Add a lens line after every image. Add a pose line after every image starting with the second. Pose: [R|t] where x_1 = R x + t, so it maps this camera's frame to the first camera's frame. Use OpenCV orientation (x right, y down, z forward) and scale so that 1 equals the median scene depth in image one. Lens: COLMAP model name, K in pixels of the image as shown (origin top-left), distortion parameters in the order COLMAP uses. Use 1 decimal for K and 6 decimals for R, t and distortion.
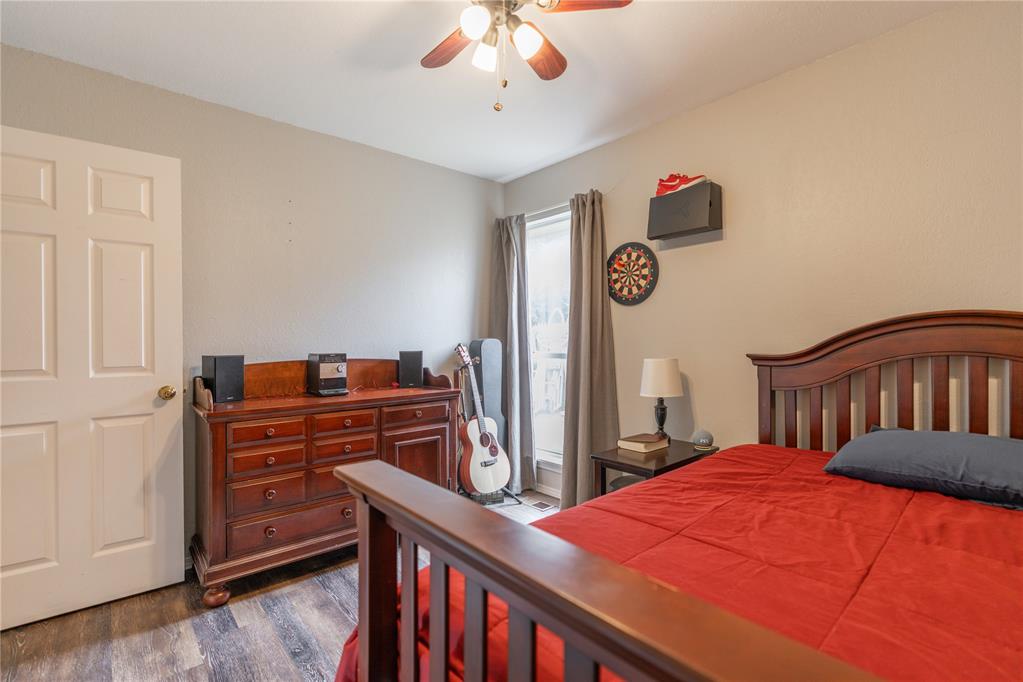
lens RADIAL K [[470.4, 0, 513.5], [0, 470.4, 350.1], [0, 0, 1]] dist [-0.001400, -0.000070]
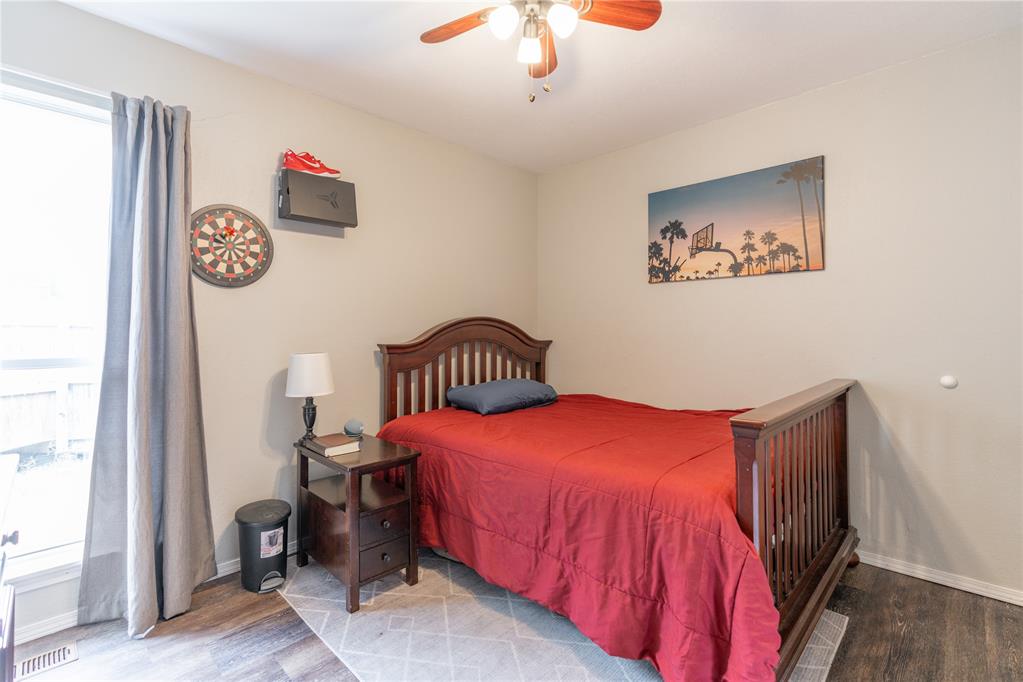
lens RADIAL K [[462.2, 0, 514.9], [0, 462.2, 330.2], [0, 0, 1]] dist [-0.001219, 0.000195]
pose [[-0.067018, 0.007597, 0.997723, -0.540648], [0.021745, 0.999745, -0.006152, -0.011323], [-0.997515, 0.021283, -0.067166, 0.604316]]
